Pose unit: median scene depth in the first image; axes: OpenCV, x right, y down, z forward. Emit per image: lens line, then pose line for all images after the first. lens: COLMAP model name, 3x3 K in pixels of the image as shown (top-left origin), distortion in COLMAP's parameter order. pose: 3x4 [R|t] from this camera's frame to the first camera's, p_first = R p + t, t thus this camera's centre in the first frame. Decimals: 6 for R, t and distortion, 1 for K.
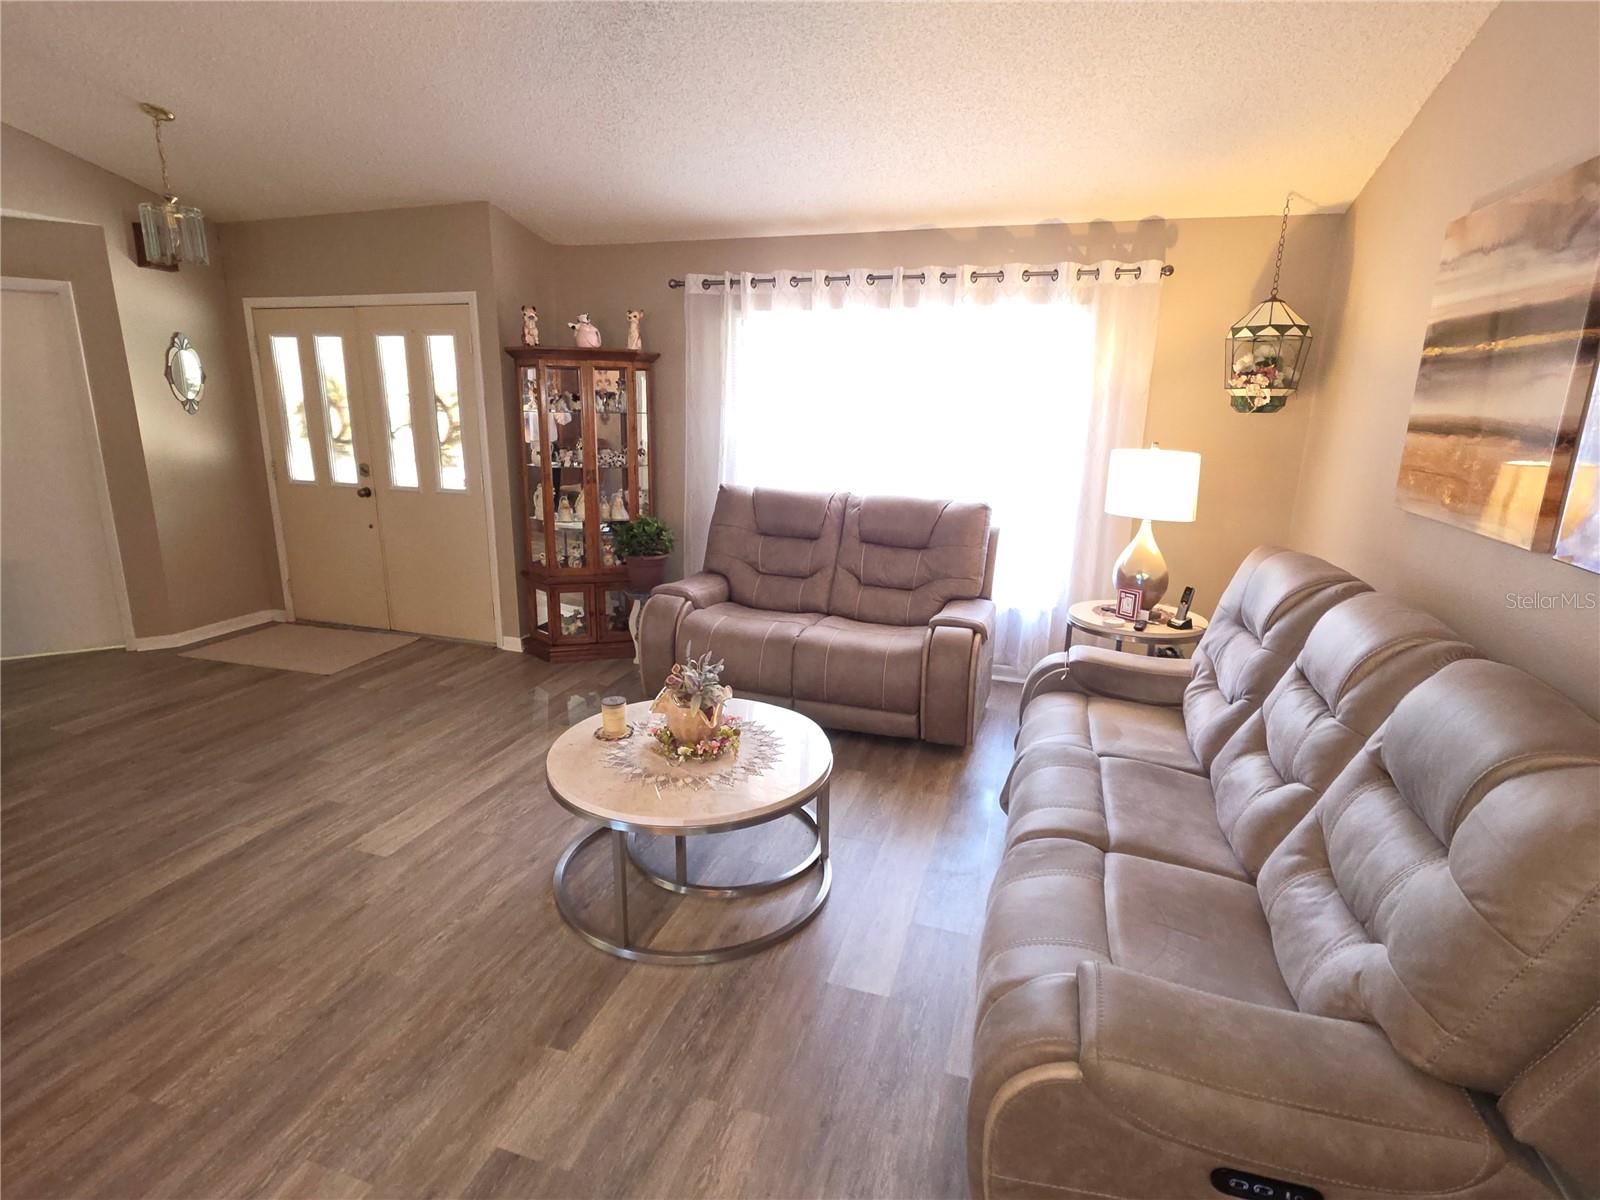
lens RADIAL K [[813.9, 0, 792.8], [0, 813.9, 600.8], [0, 0, 1]] dist [0.001354, 0.000225]
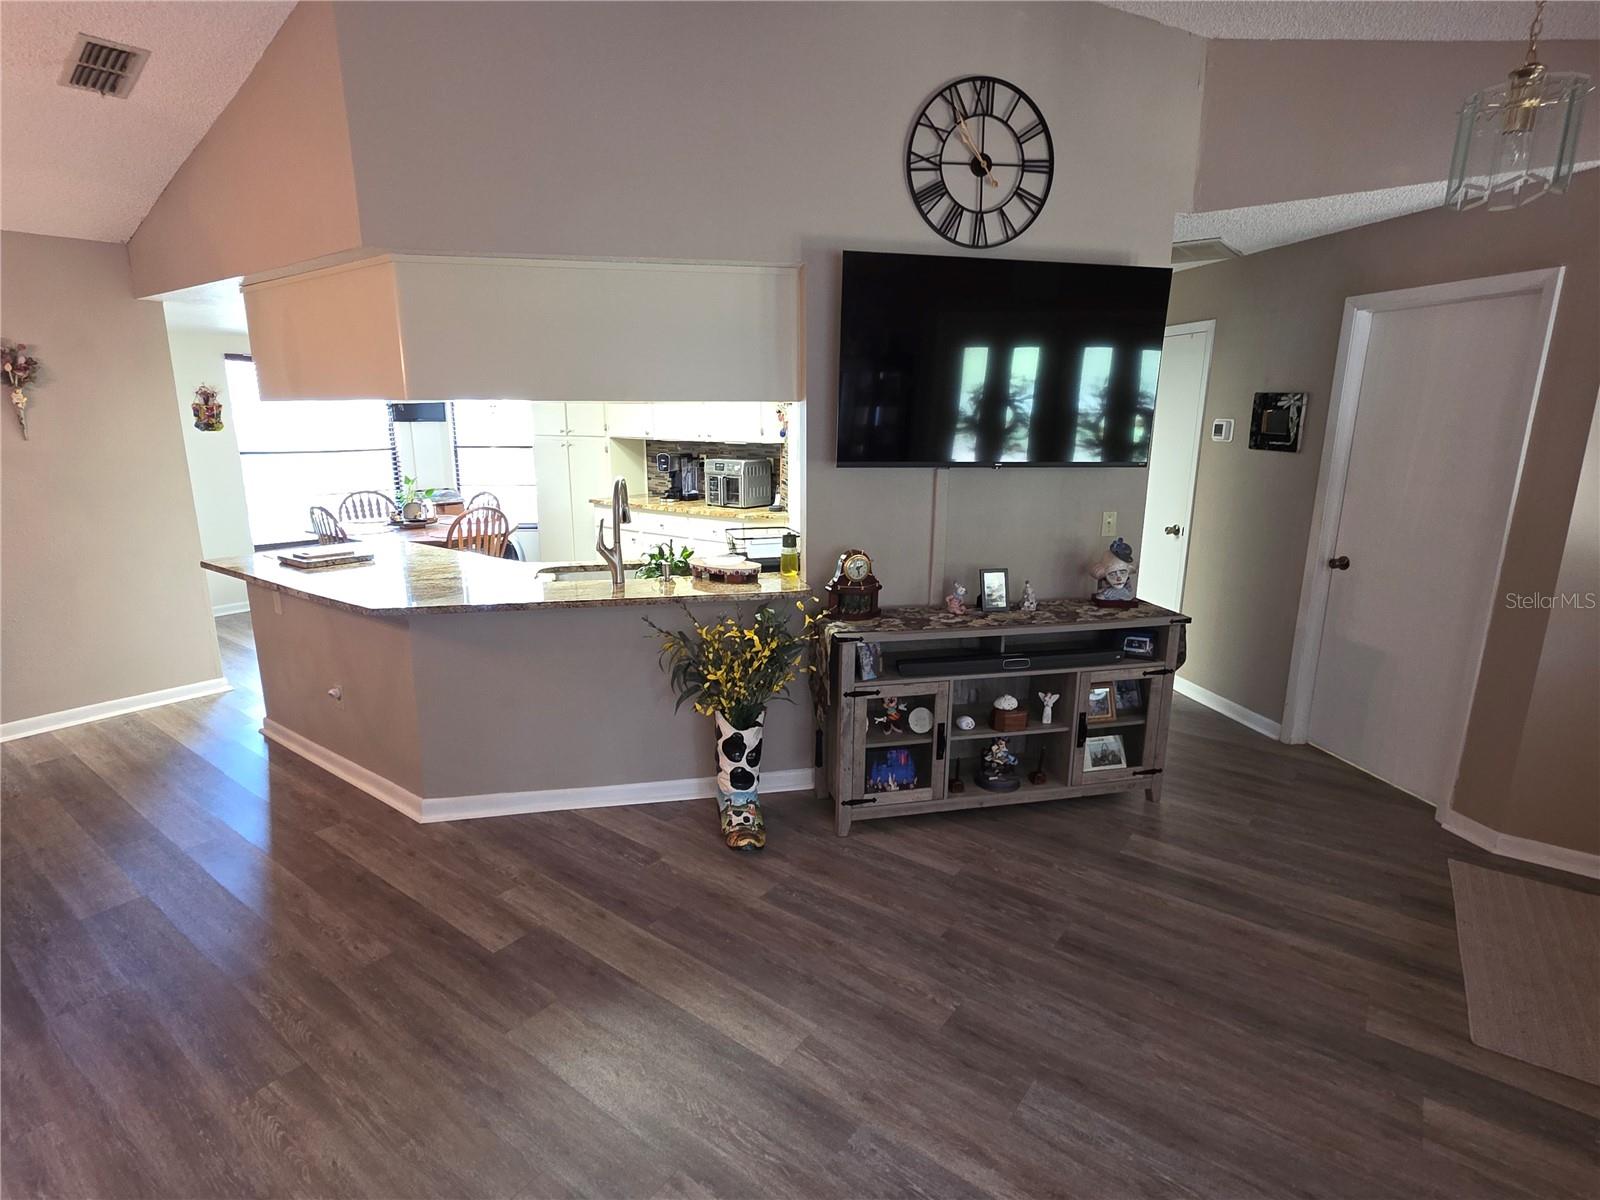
lens RADIAL K [[813.9, 0, 792.8], [0, 813.9, 600.8], [0, 0, 1]] dist [0.001354, 0.000225]
pose [[-0.329515, 0.199872, -0.922752, -0.062290], [-0.241618, 0.926939, 0.287061, -0.202283], [0.912711, 0.317545, -0.257147, 0.746249]]
